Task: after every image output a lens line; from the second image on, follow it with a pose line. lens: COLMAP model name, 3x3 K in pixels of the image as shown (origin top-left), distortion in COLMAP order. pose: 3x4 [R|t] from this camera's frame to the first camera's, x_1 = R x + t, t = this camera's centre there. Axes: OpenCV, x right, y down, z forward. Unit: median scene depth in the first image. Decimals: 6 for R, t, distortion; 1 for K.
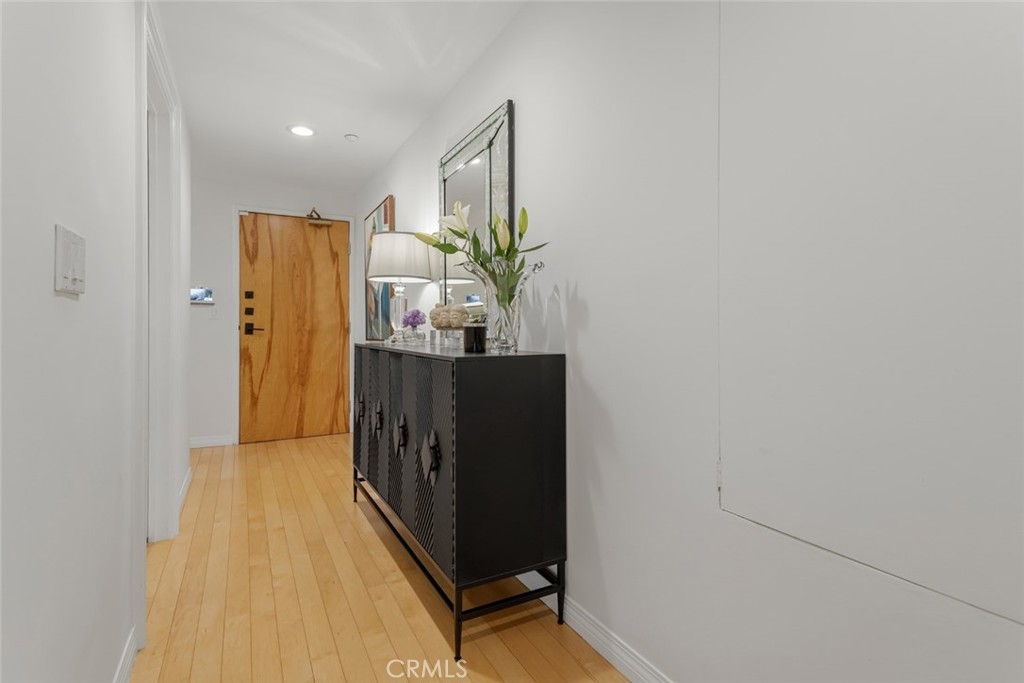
lens RADIAL K [[490.0, 0, 513.7], [0, 490.0, 317.5], [0, 0, 1]] dist [0.021374, 0.010674]
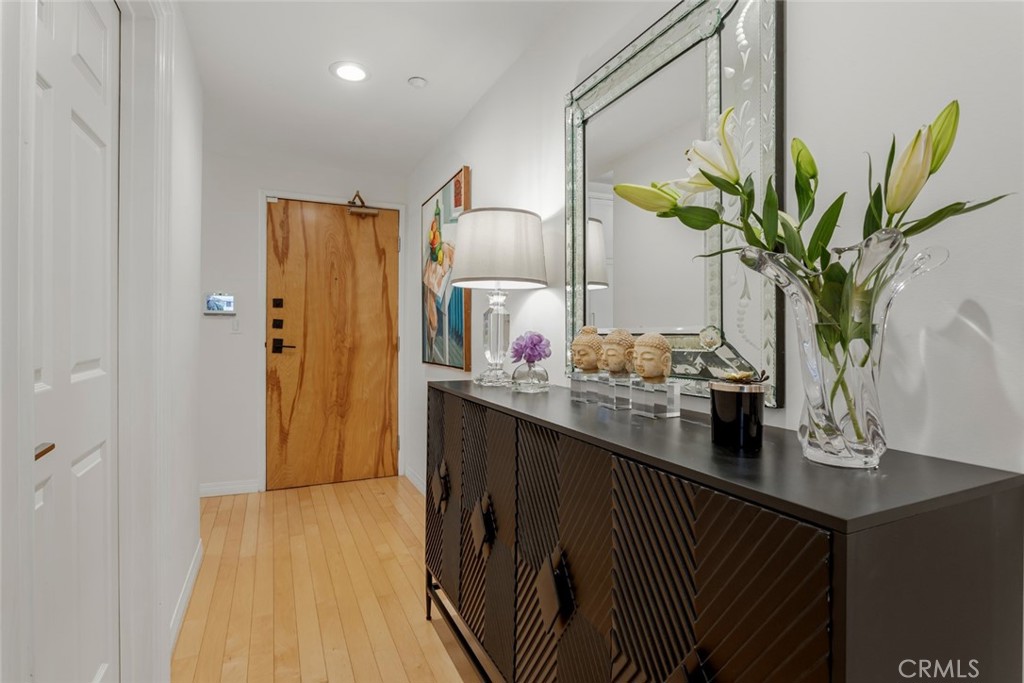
lens RADIAL K [[496.9, 0, 505.3], [0, 496.9, 321.5], [0, 0, 1]] dist [-0.016811, 0.011801]
pose [[0.997744, 0.005764, -0.066888, -0.119940], [-0.005589, 0.999980, 0.002794, -0.020468], [0.066903, -0.002414, 0.997757, 0.233934]]
